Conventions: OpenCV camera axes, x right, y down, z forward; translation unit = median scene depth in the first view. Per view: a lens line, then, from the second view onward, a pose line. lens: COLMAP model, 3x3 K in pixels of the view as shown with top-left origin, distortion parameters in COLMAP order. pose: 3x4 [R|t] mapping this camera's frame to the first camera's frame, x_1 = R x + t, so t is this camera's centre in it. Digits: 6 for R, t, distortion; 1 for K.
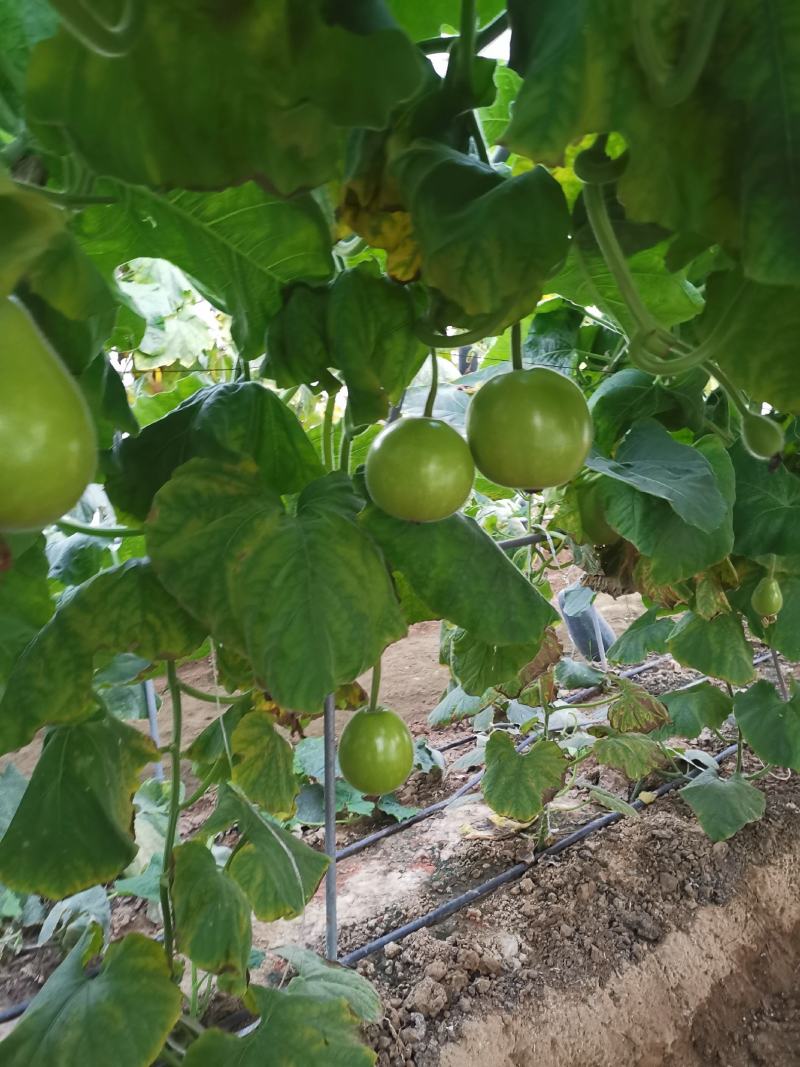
lens RADIAL K [[879.7, 0, 400.0], [0, 879.7, 533.5], [0, 0, 1]] dist [0.035983, -0.030302]
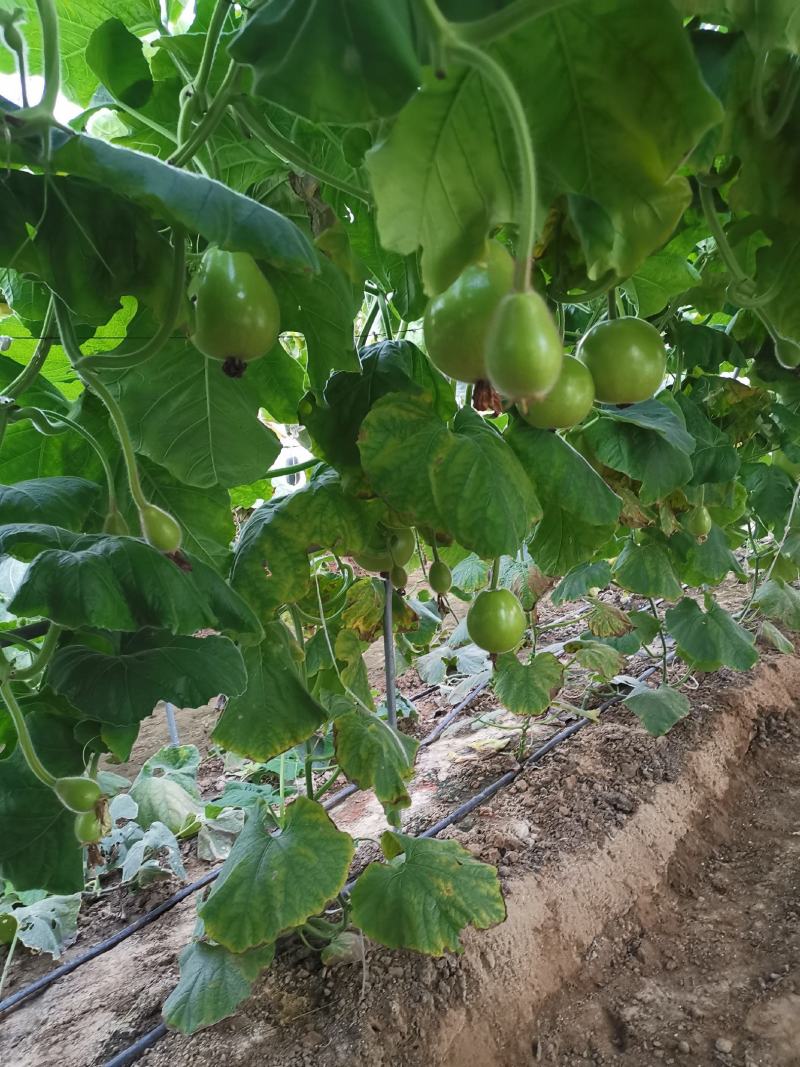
lens RADIAL K [[879.7, 0, 400.0], [0, 879.7, 533.5], [0, 0, 1]] dist [0.035983, -0.030302]
pose [[0.977710, -0.070572, 0.197746, -0.237989], [0.076019, 0.996904, -0.020077, 0.075040], [-0.195717, 0.034662, 0.980048, -0.149810]]
